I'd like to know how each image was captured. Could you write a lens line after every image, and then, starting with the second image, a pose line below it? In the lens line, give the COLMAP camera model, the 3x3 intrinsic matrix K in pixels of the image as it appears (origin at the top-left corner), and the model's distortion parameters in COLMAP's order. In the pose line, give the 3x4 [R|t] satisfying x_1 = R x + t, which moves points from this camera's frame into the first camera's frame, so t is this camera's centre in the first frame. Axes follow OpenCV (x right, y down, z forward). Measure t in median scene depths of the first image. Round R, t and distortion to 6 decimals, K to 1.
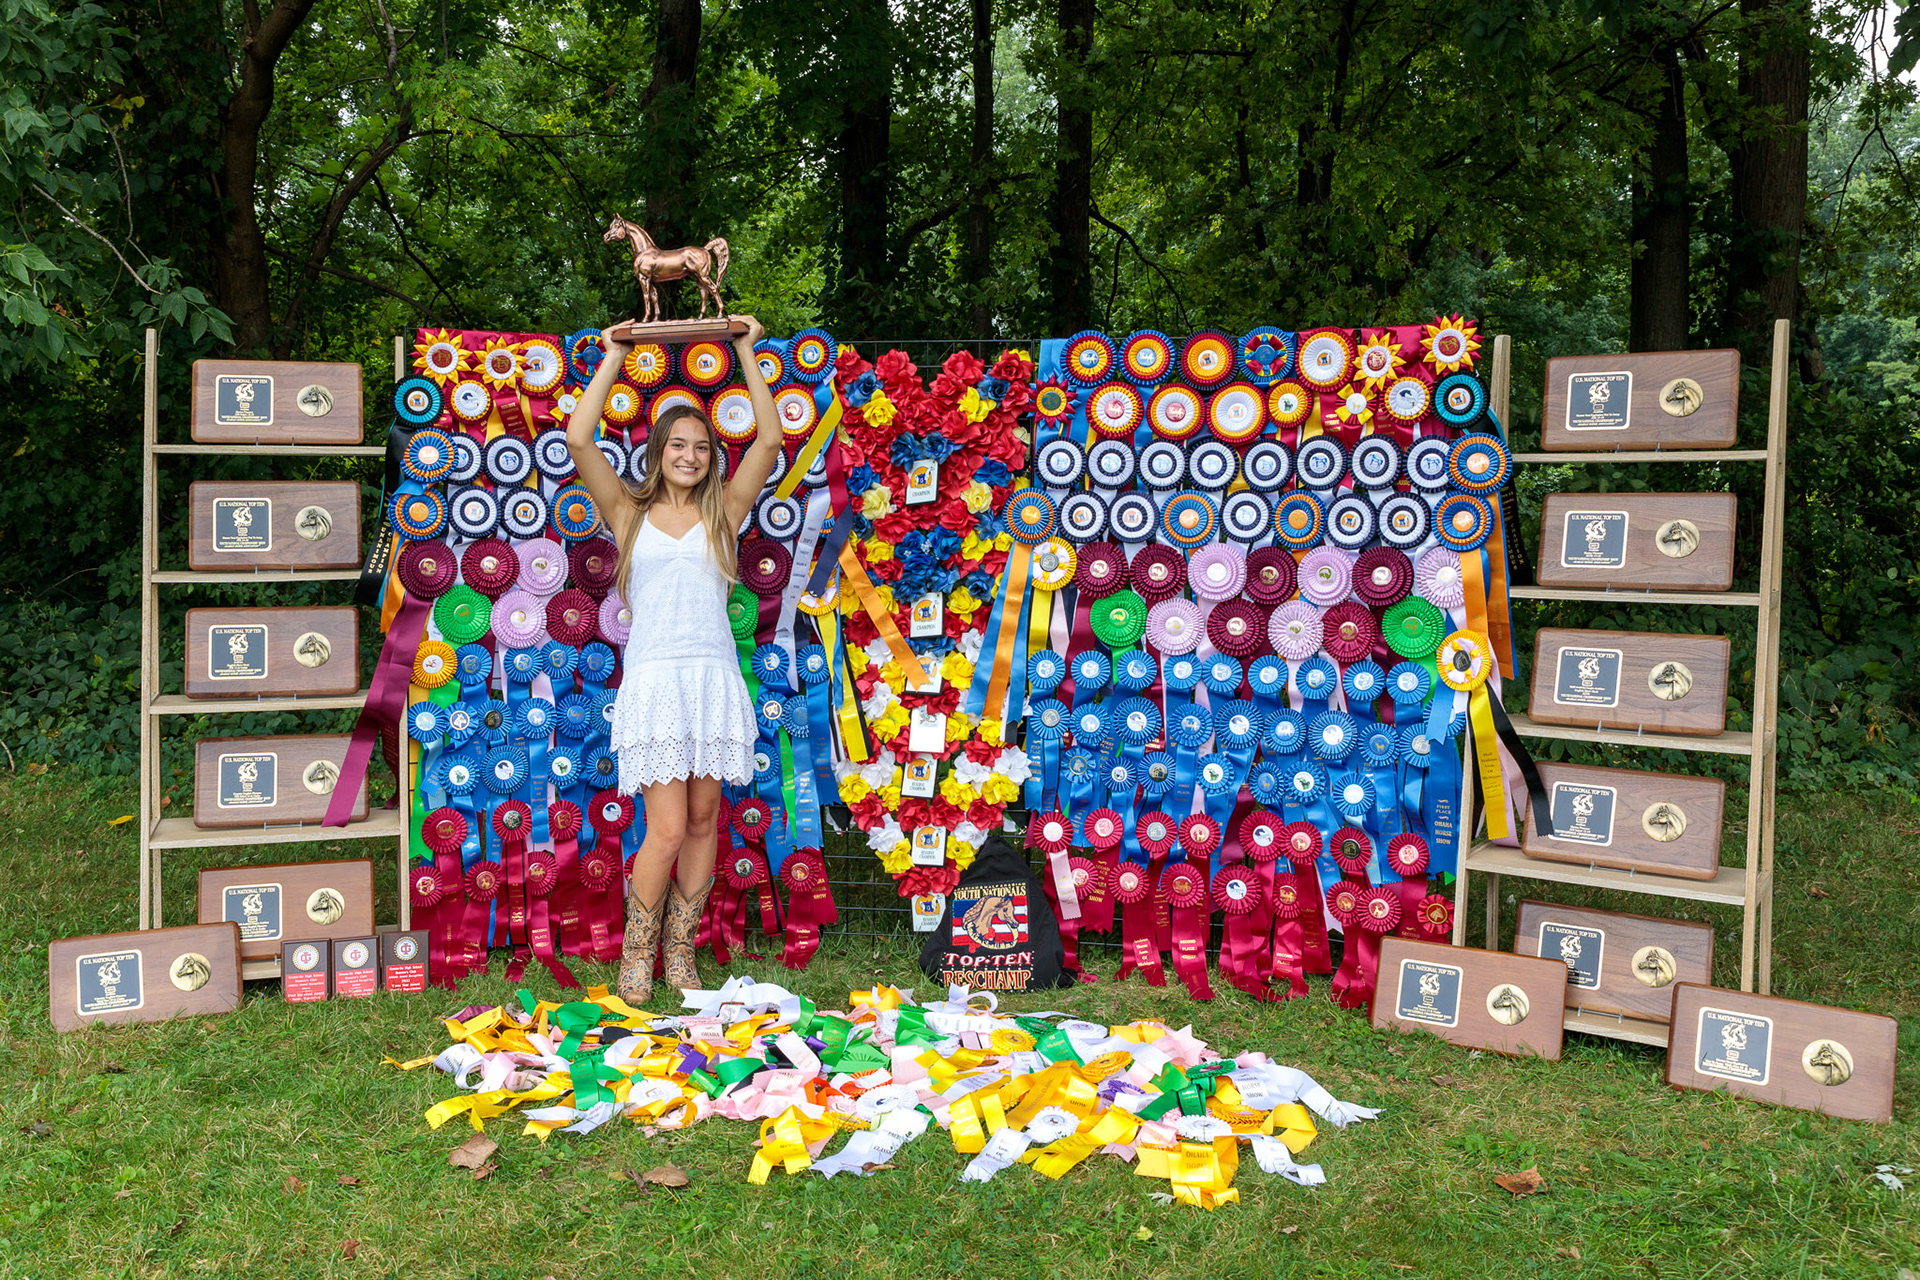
lens RADIAL K [[1587.9, 0, 882.2], [0, 1587.9, 577.5], [0, 0, 1]] dist [-0.009262, 0.007005]
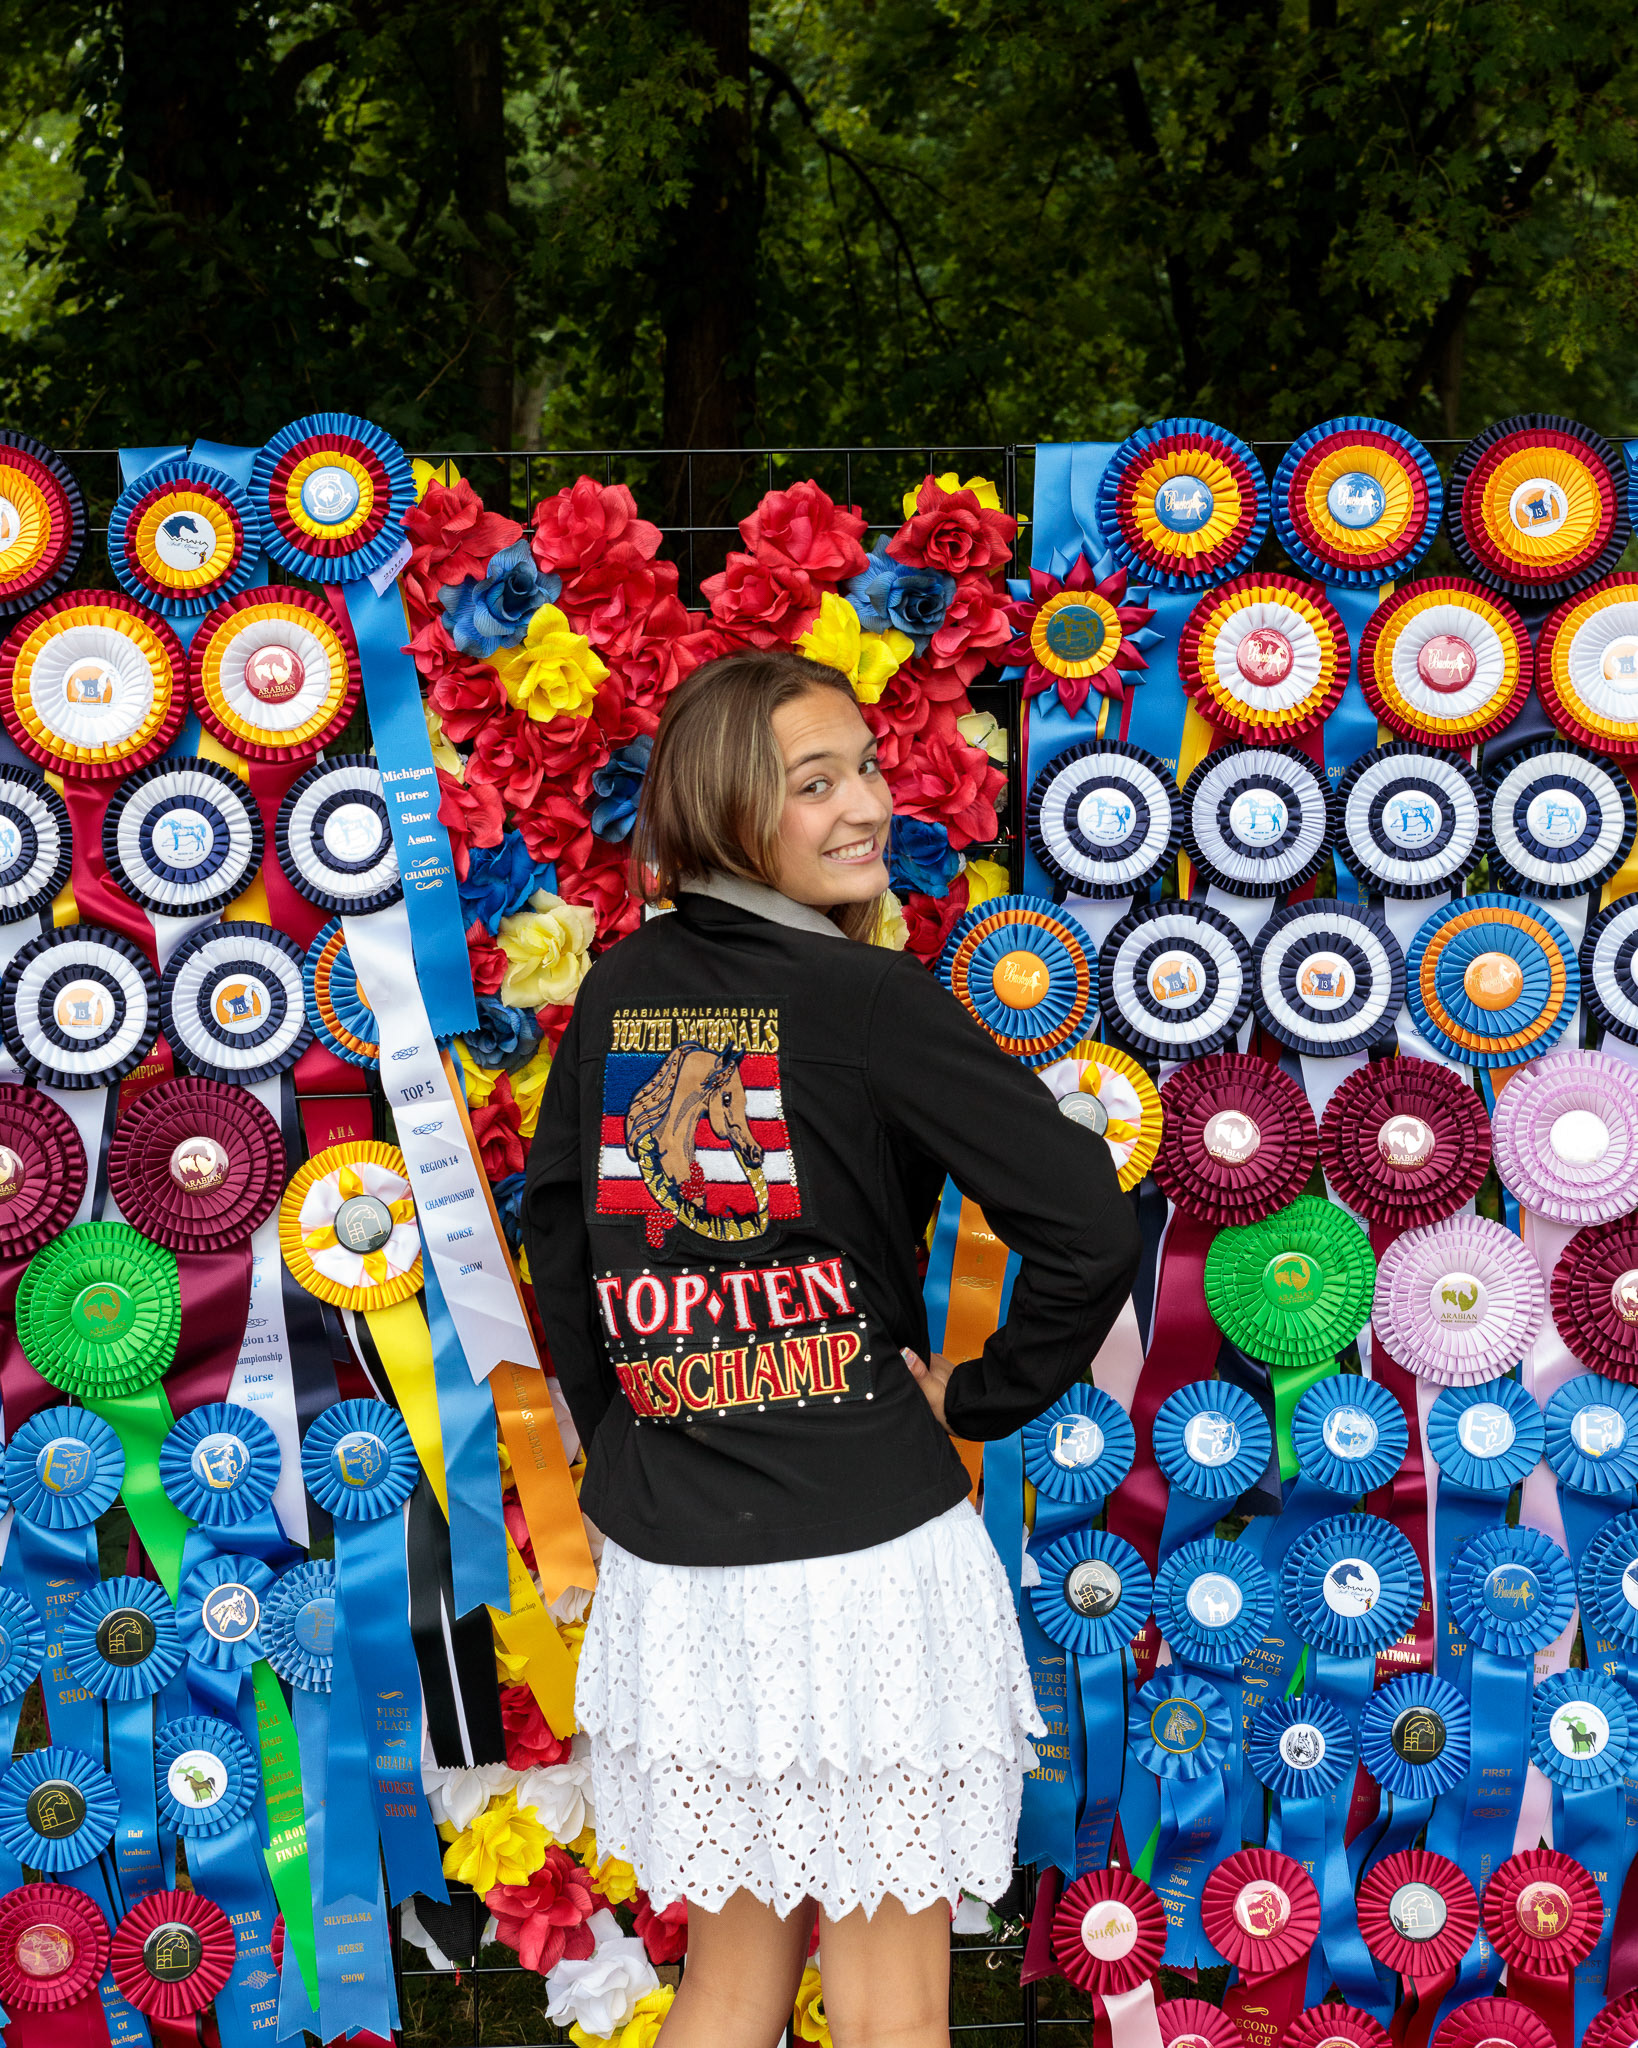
lens RADIAL K [[3578.5, 0, 822.1], [0, 3578.5, 826.9], [0, 0, 1]] dist [-0.005656, -0.015267]
pose [[0.979410, -0.027581, 0.199987, -0.096139], [0.028802, 0.999580, -0.003198, -0.071027], [-0.199815, 0.008892, 0.979793, 0.286219]]
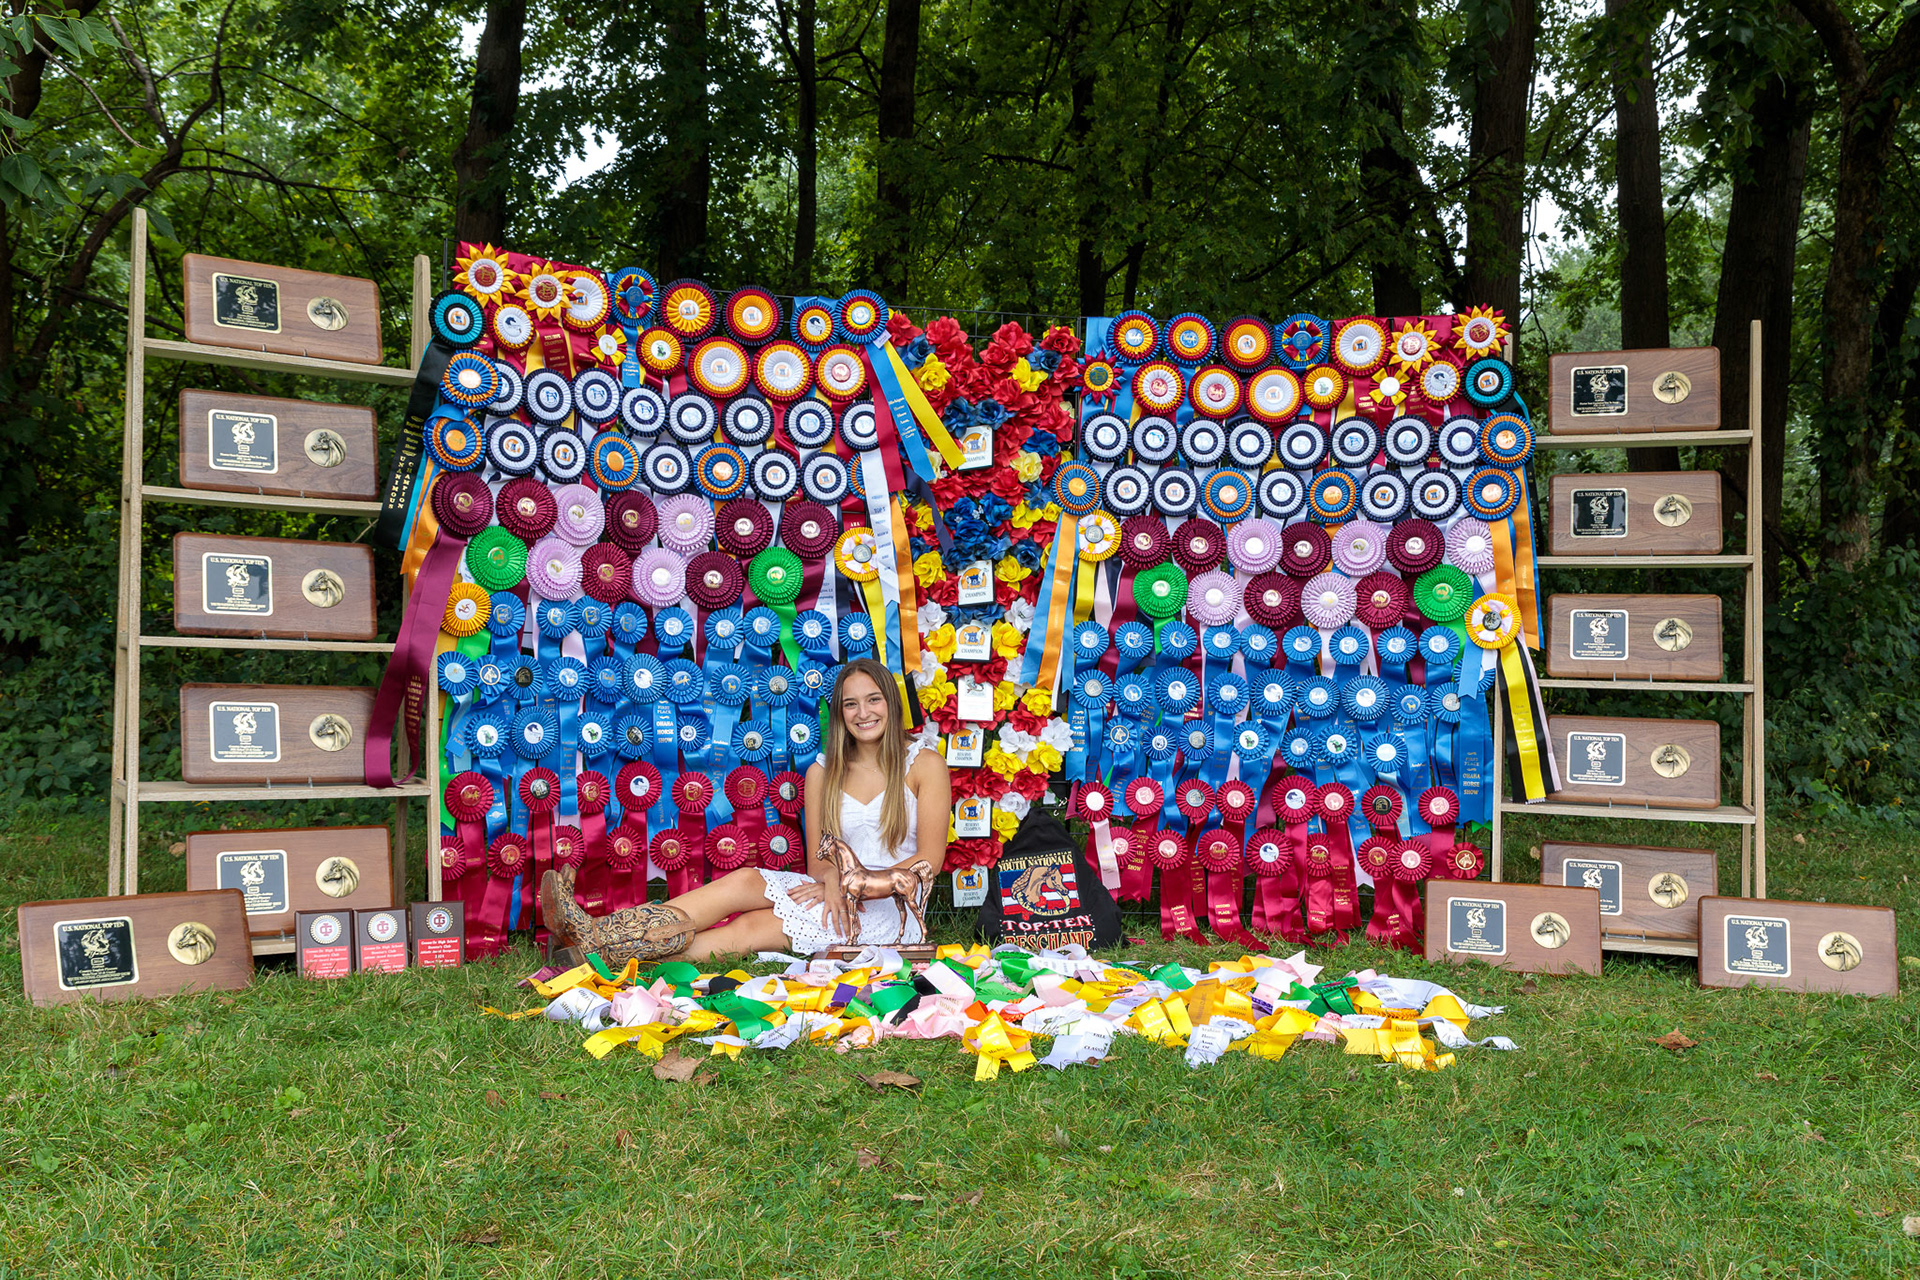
lens RADIAL K [[1543.2, 0, 977.8], [0, 1543.2, 665.5], [0, 0, 1]] dist [-0.005430, 0.003113]
pose [[0.961721, 0.021078, 0.273219, -0.239156], [-0.006109, 0.998439, -0.055522, 0.132206], [-0.273963, 0.051728, 0.960348, 0.077620]]
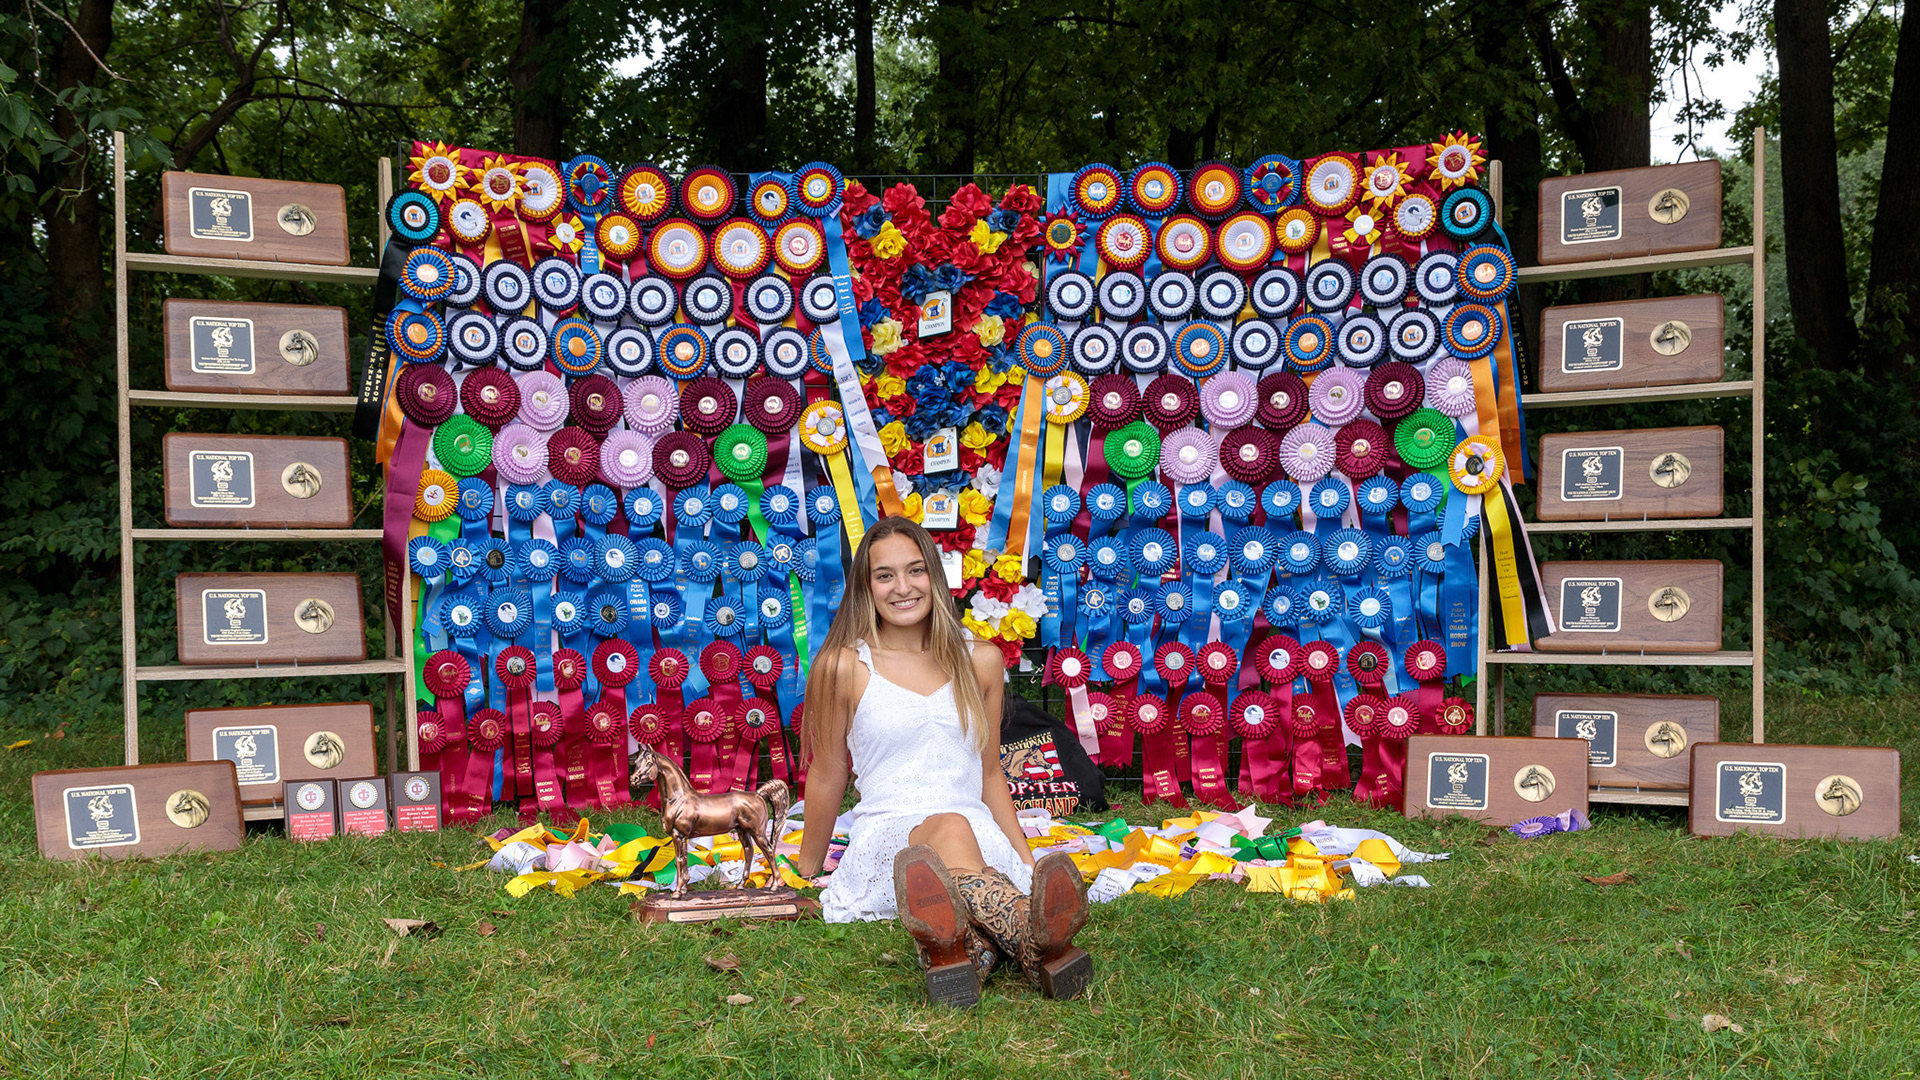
lens RADIAL K [[1639.0, 0, 916.2], [0, 1639.0, 639.1], [0, 0, 1]] dist [-0.019911, 0.012957]
pose [[0.989767, -0.020742, 0.141174, -0.136663], [0.023243, 0.999600, -0.016090, 0.160871], [-0.140784, 0.019207, 0.989854, -0.003542]]
